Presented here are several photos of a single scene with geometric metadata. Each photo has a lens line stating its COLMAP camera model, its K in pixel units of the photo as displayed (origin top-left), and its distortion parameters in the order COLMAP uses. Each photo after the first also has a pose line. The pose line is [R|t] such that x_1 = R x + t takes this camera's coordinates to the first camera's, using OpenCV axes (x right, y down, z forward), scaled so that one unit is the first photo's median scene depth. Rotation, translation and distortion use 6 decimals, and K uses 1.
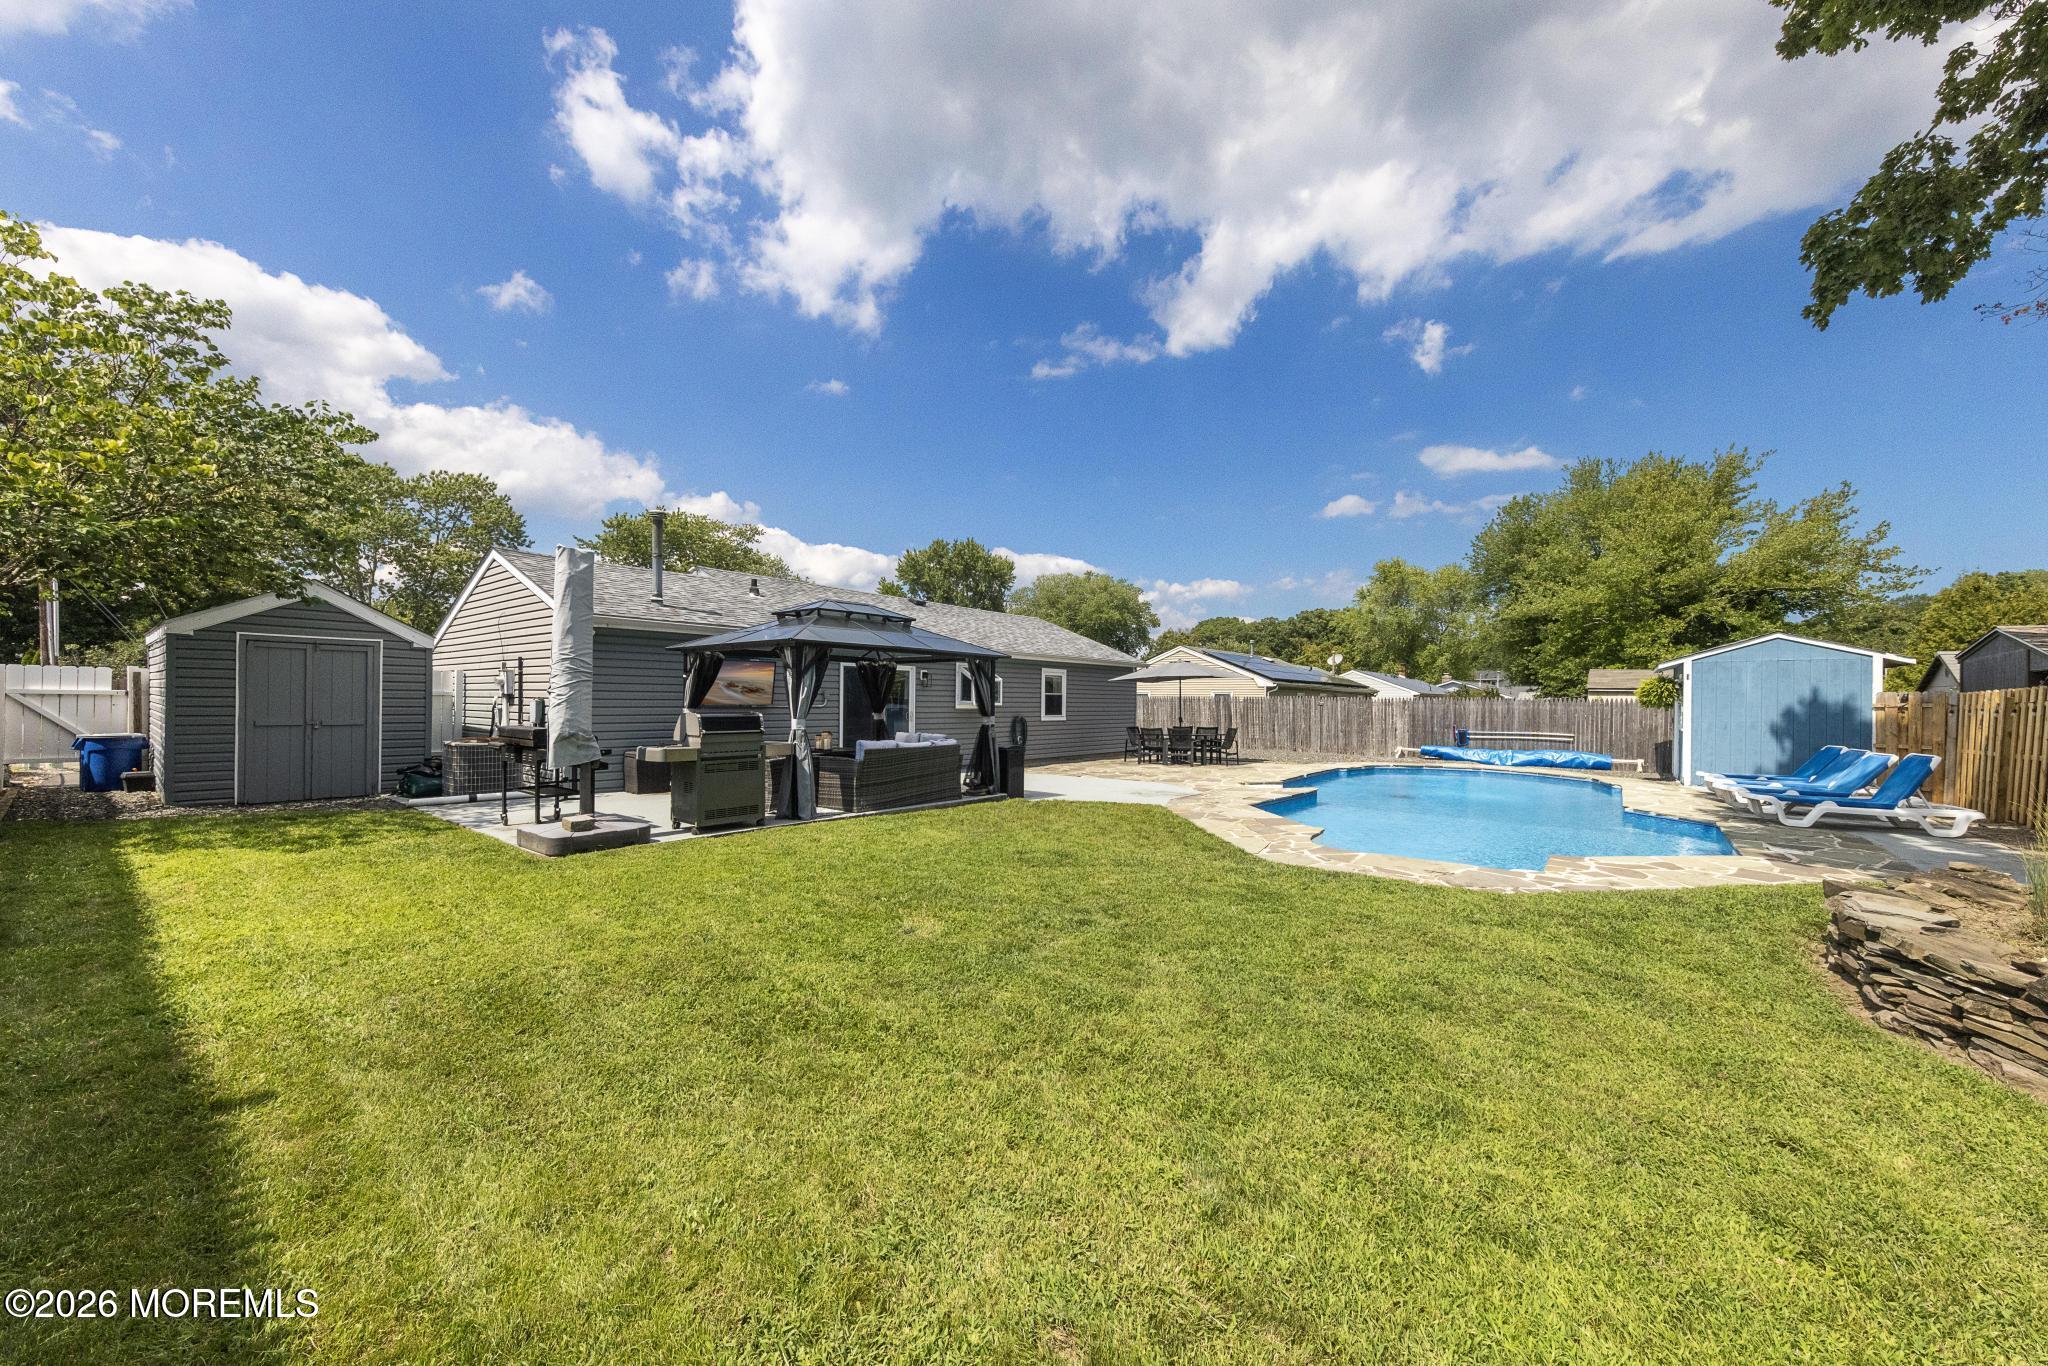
lens RADIAL K [[746.3, 0, 1026.7], [0, 746.3, 708.5], [0, 0, 1]] dist [0.003503, -0.000003]
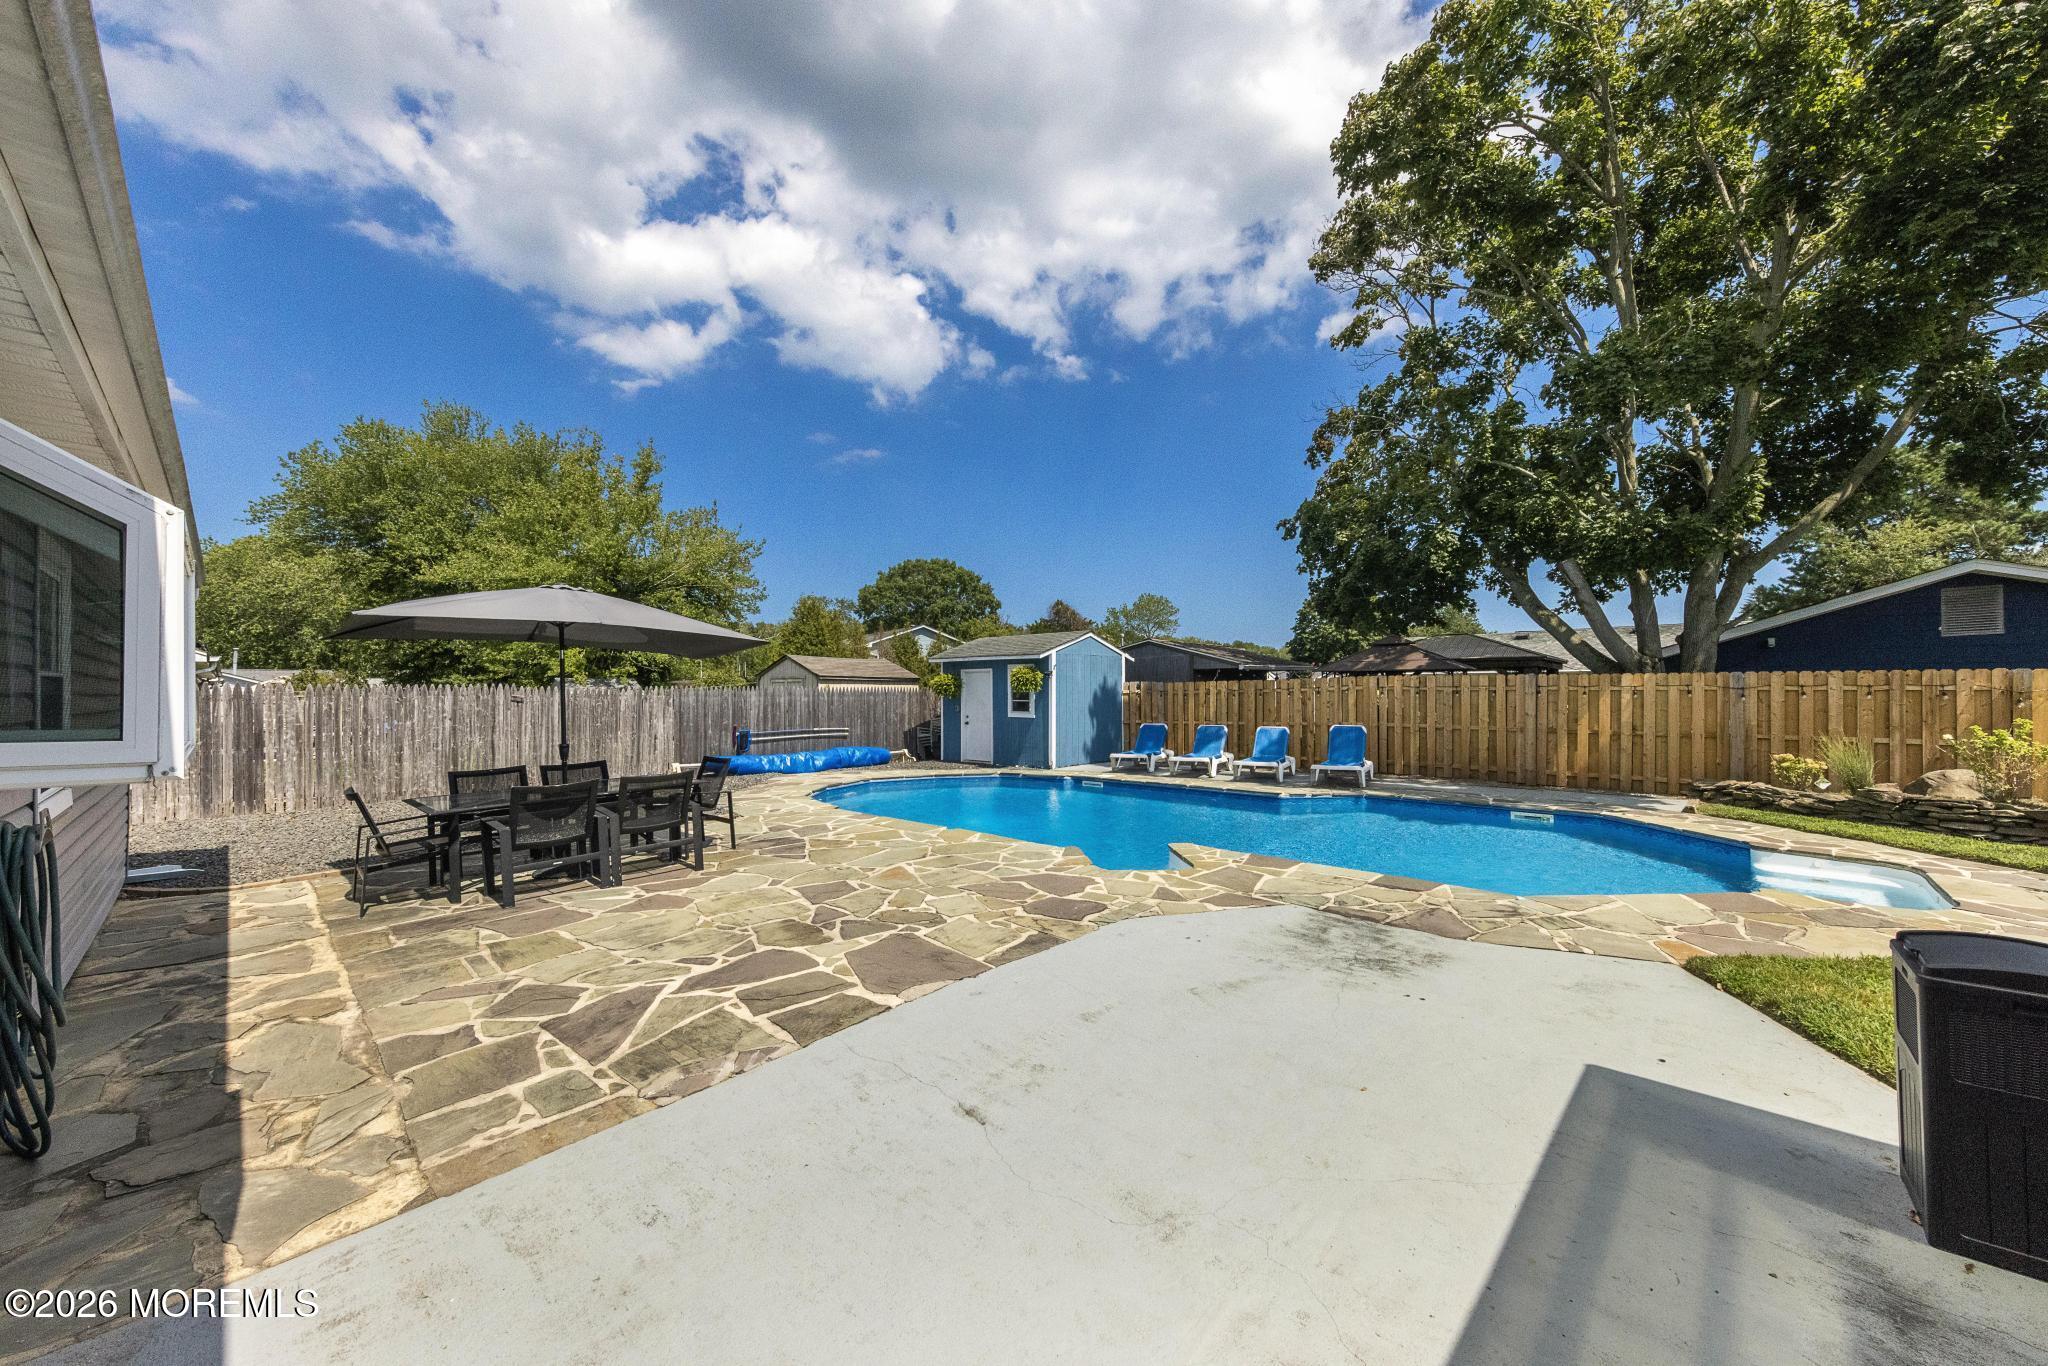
lens RADIAL K [[743.8, 0, 1037.3], [0, 743.8, 631.2], [0, 0, 1]] dist [0.000914, -0.000001]
pose [[0.063046, 0.070079, 0.995547, -0.145641], [0.015780, 0.997337, -0.071205, -0.013196], [-0.997886, 0.020199, 0.061772, 0.715738]]
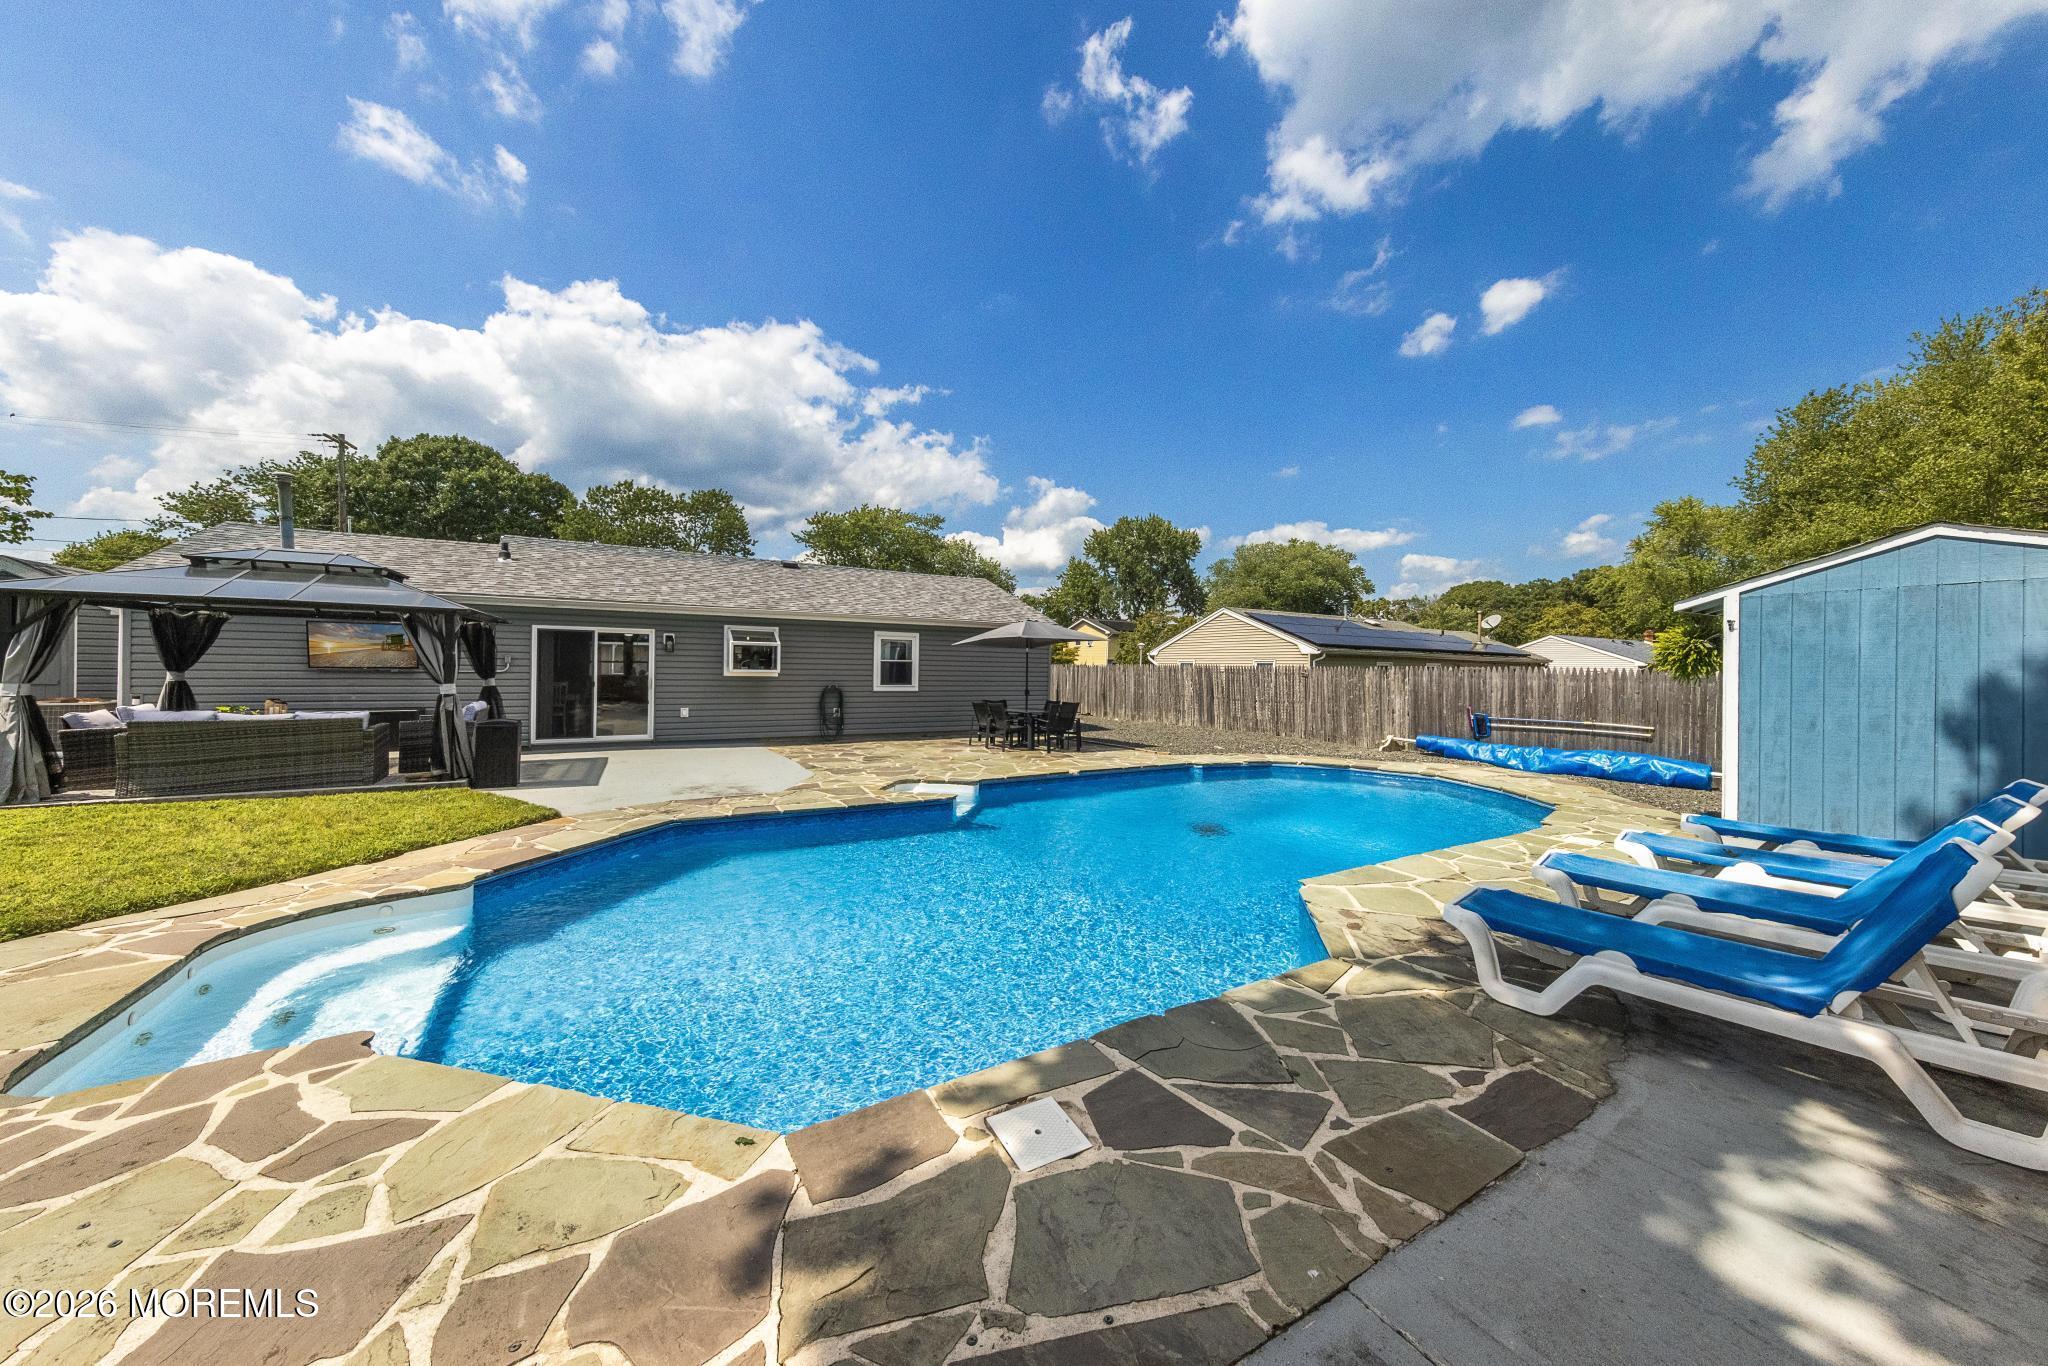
lens RADIAL K [[685.5, 0, 1022.3], [0, 685.5, 669.0], [0, 0, 1]] dist [0.009839, 0.000052]
pose [[0.936507, 0.004965, -0.350613, 0.443599], [-0.009679, 0.999885, -0.011694, -0.001542], [0.350515, 0.014344, 0.936447, 0.285340]]
